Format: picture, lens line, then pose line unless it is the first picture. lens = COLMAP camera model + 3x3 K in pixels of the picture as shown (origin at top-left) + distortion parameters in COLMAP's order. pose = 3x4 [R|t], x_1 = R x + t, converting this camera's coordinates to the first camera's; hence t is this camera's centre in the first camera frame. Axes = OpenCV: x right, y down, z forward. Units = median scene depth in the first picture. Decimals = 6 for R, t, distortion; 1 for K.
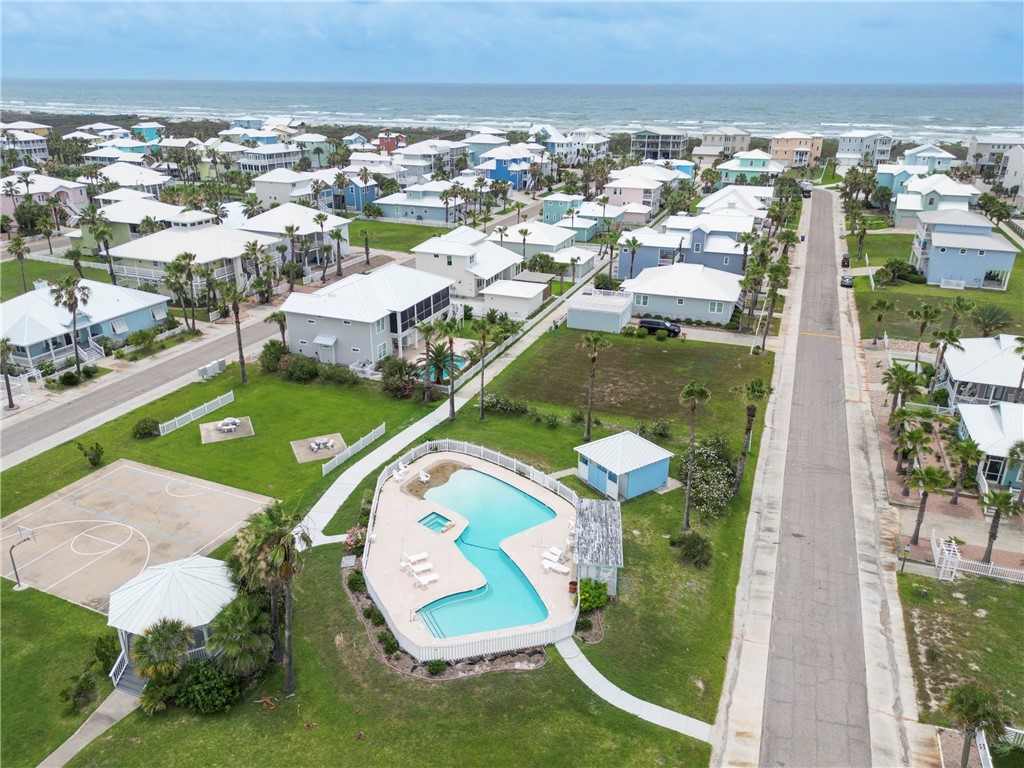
lens RADIAL K [[720.0, 0, 512.0], [0, 720.0, 384.0], [0, 0, 1]] dist [0.030150, -0.001653]
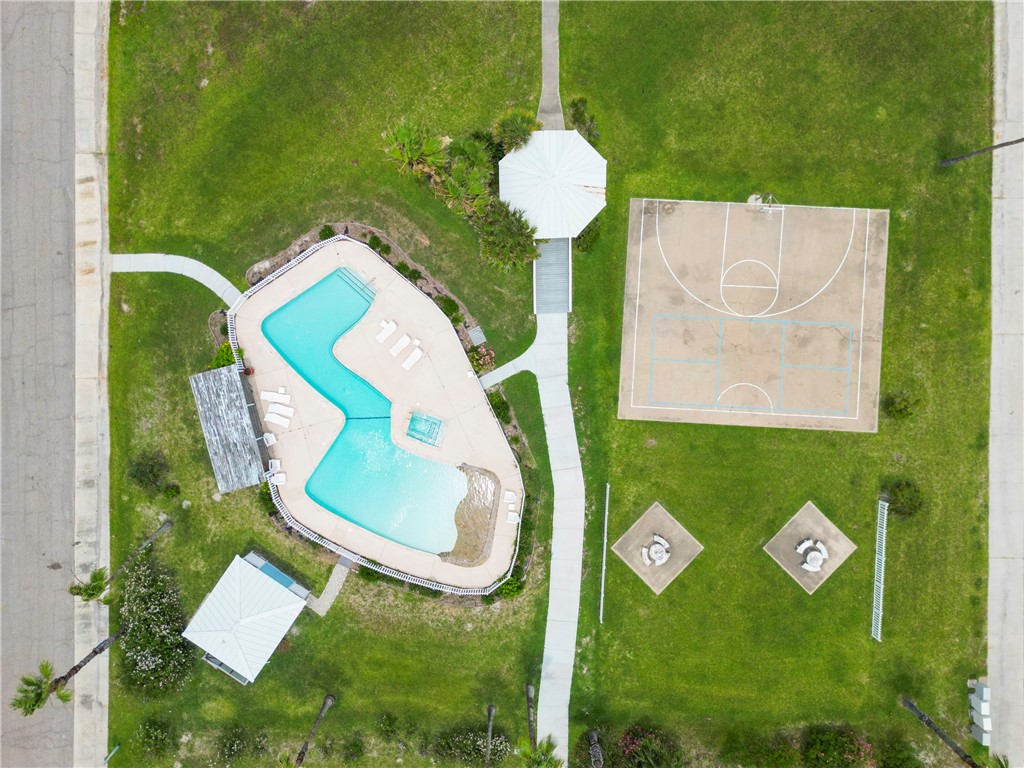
lens RADIAL K [[720.0, 0, 512.0], [0, 720.0, 384.0], [0, 0, 1]] dist [0.030150, -0.001653]
pose [[-0.936541, 0.350557, -0.000604, -0.284166], [-0.142510, -0.379150, 0.914296, -0.788188], [0.320284, 0.856362, 0.405047, 0.770116]]
